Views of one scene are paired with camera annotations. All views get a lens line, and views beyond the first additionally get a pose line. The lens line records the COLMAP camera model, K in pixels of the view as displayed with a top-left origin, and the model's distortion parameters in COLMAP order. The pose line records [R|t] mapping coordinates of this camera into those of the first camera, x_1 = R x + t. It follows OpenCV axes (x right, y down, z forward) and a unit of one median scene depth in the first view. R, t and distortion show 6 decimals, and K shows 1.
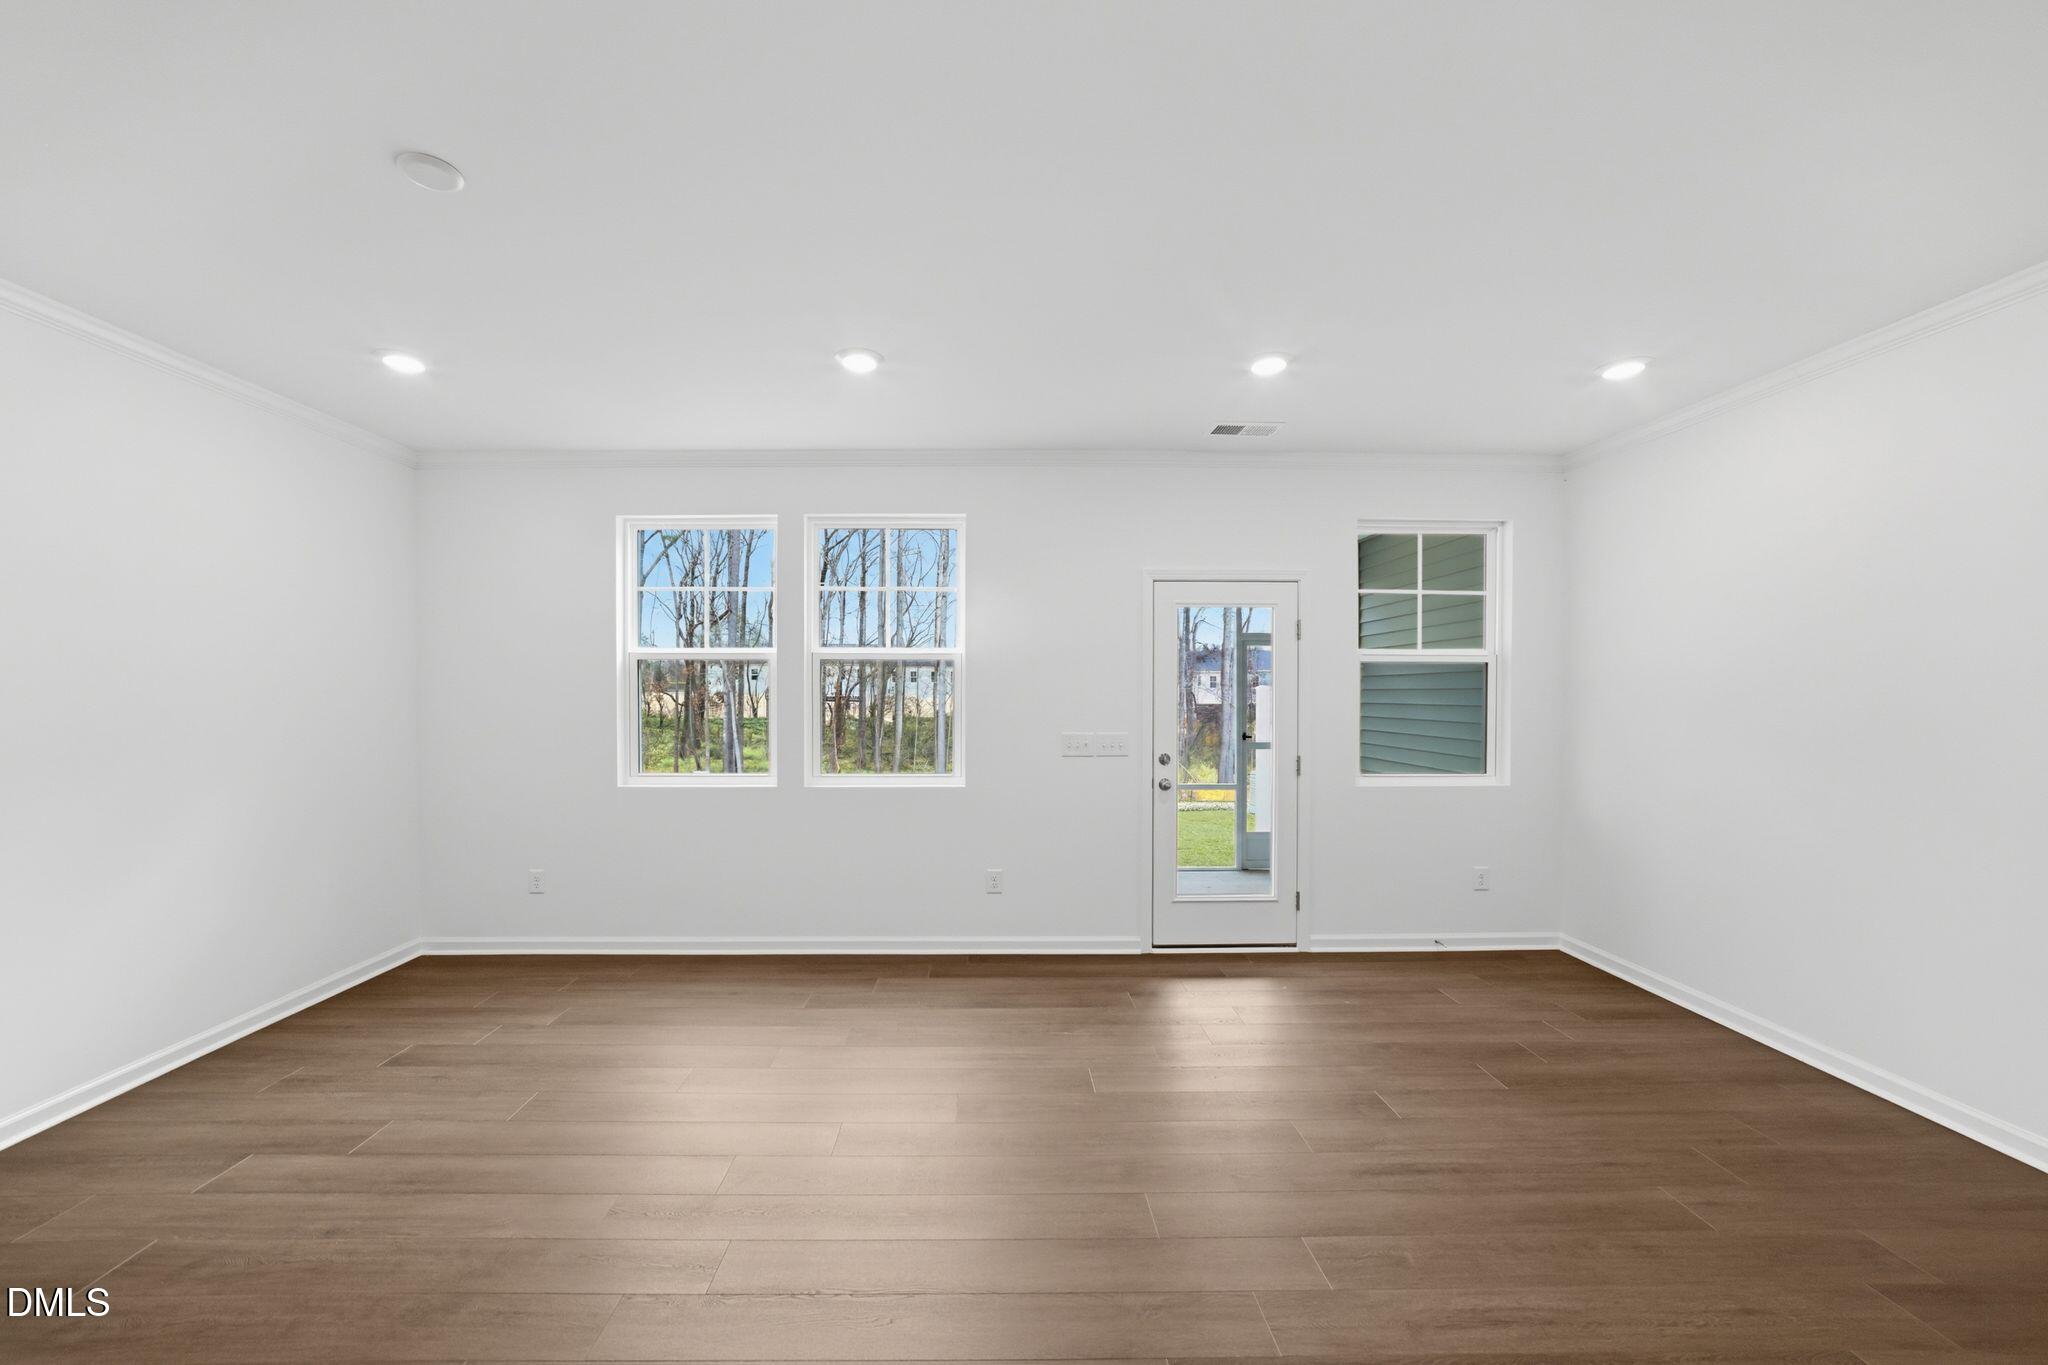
lens RADIAL K [[743.0, 0, 1008.4], [0, 743.0, 694.5], [0, 0, 1]] dist [-0.023139, 0.000192]
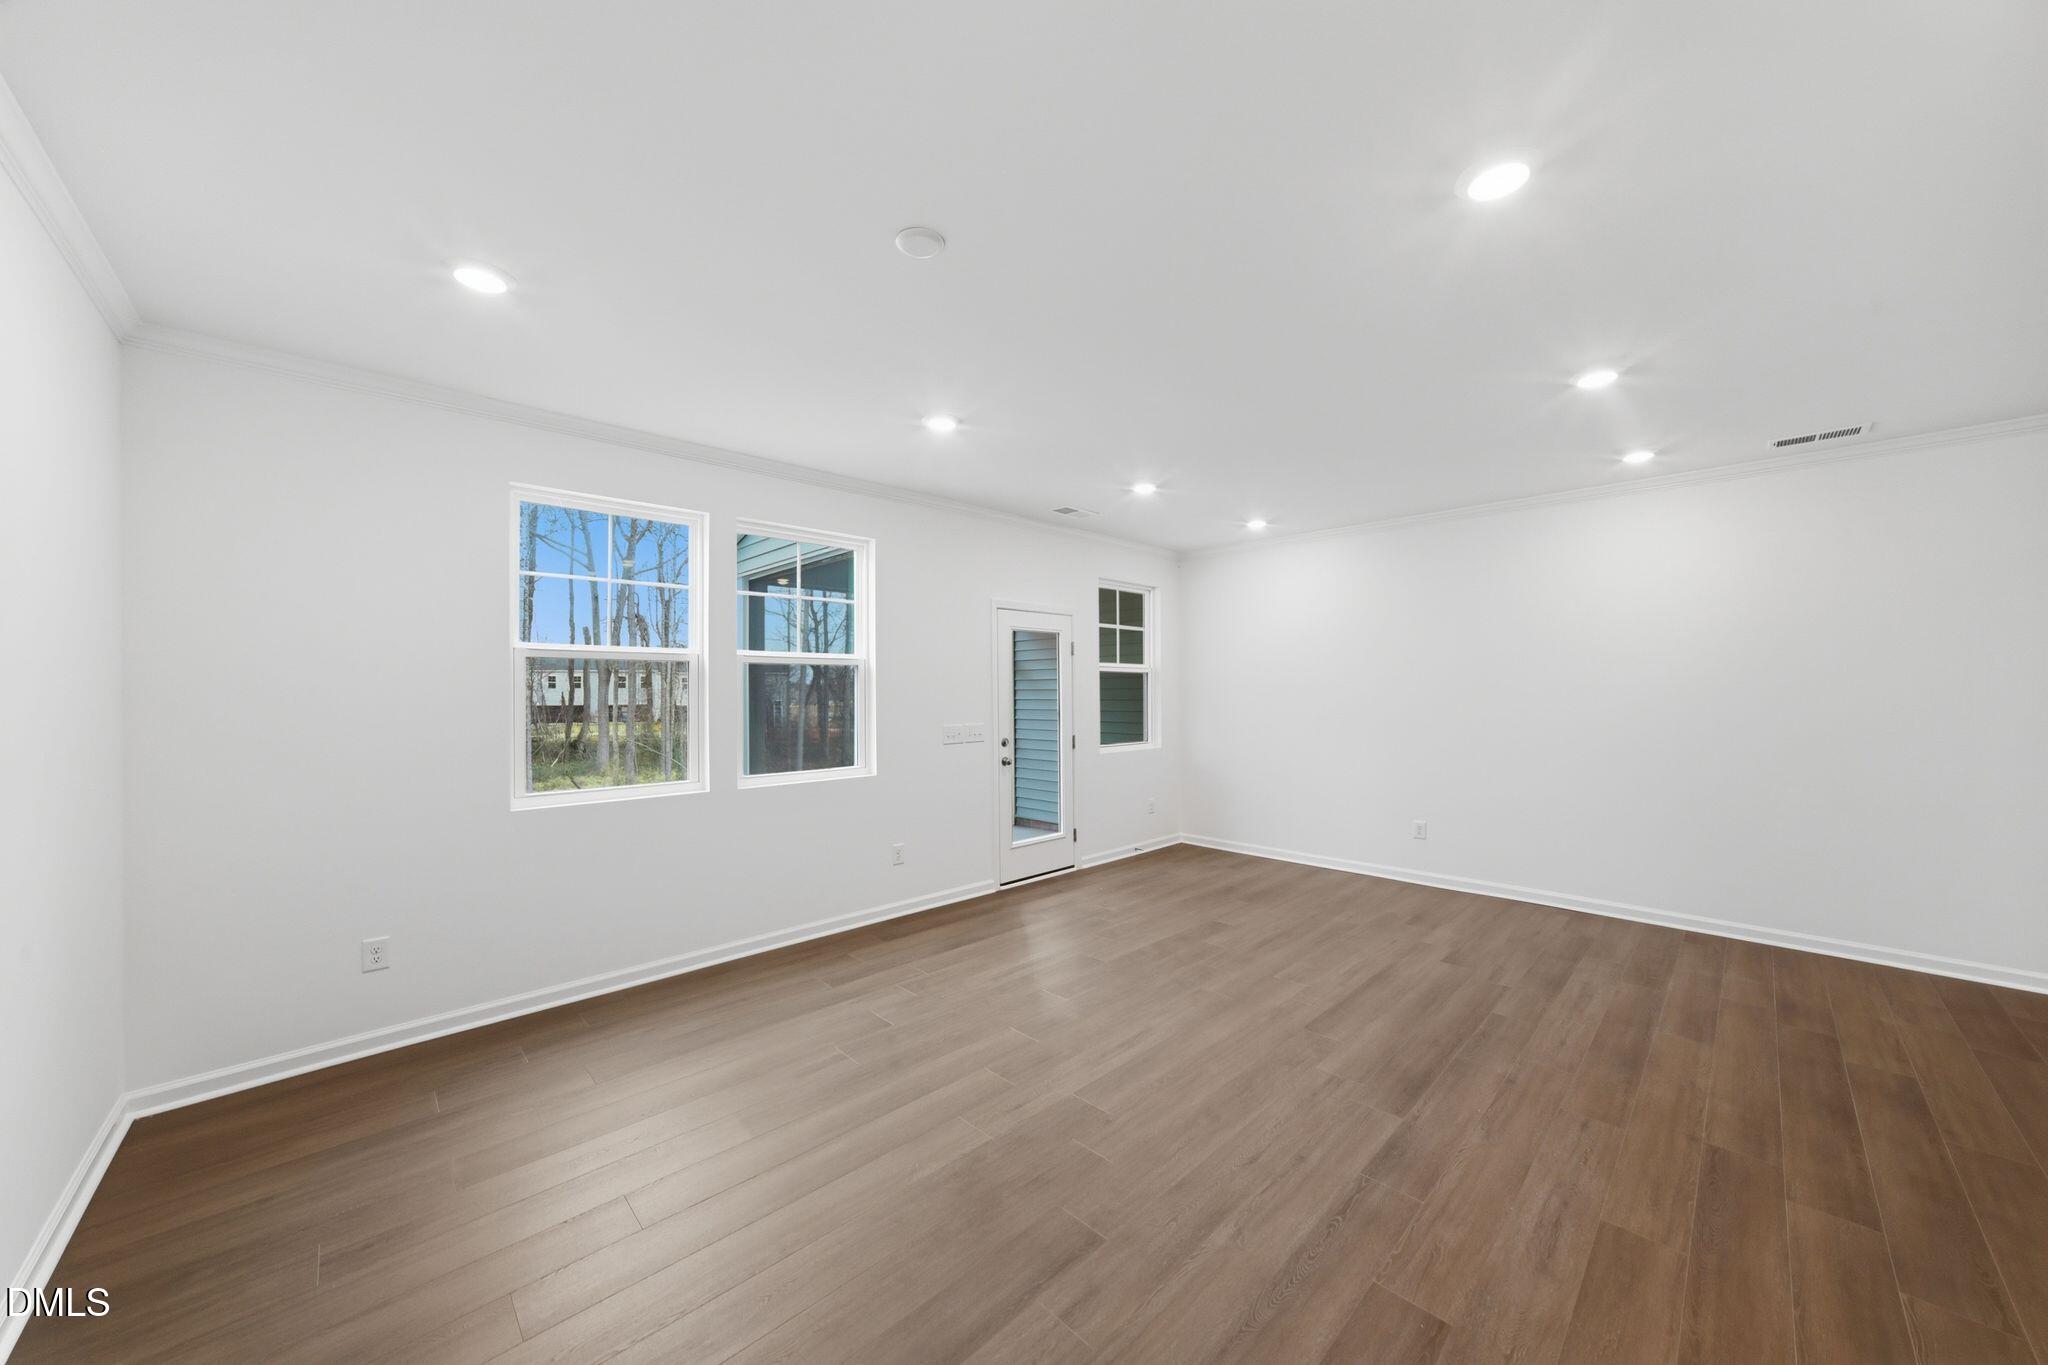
lens RADIAL K [[718.7, 0, 1026.8], [0, 718.7, 689.2], [0, 0, 1]] dist [-0.025893, 0.007551]
pose [[0.727342, -0.004433, 0.686261, -0.649048], [0.009783, 0.999945, -0.003909, -0.003484], [-0.686206, 0.009557, 0.727345, 0.032116]]
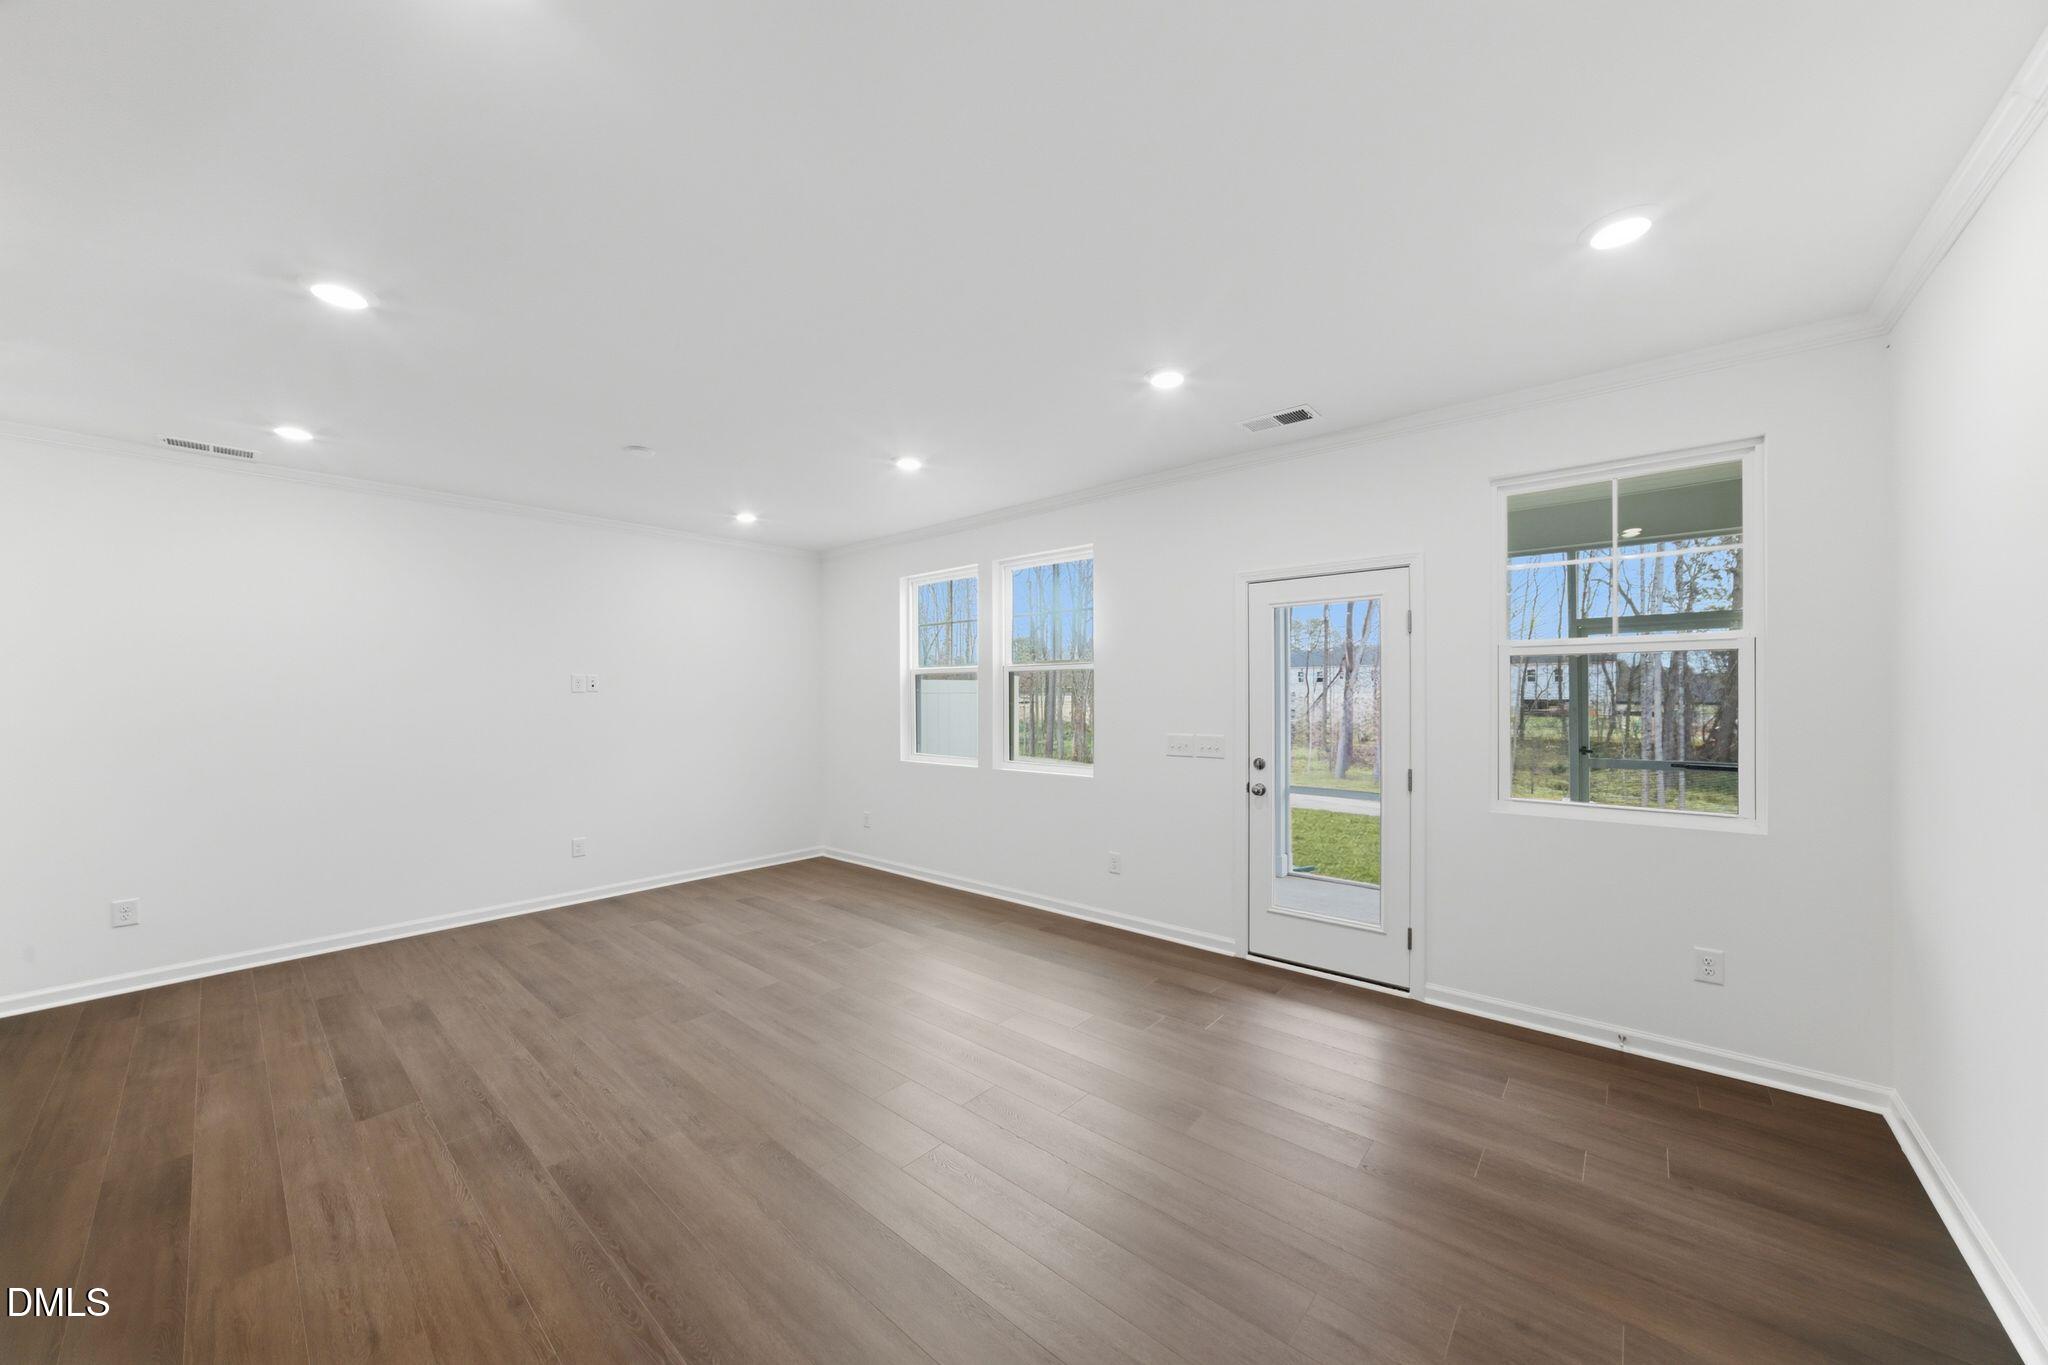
lens RADIAL K [[718.7, 0, 1026.8], [0, 718.7, 689.2], [0, 0, 1]] dist [-0.025893, 0.007551]
pose [[0.748890, -0.009248, -0.662630, 0.608954], [0.003664, 0.999945, -0.009815, -0.003174], [0.662684, 0.004923, 0.748883, 0.087602]]
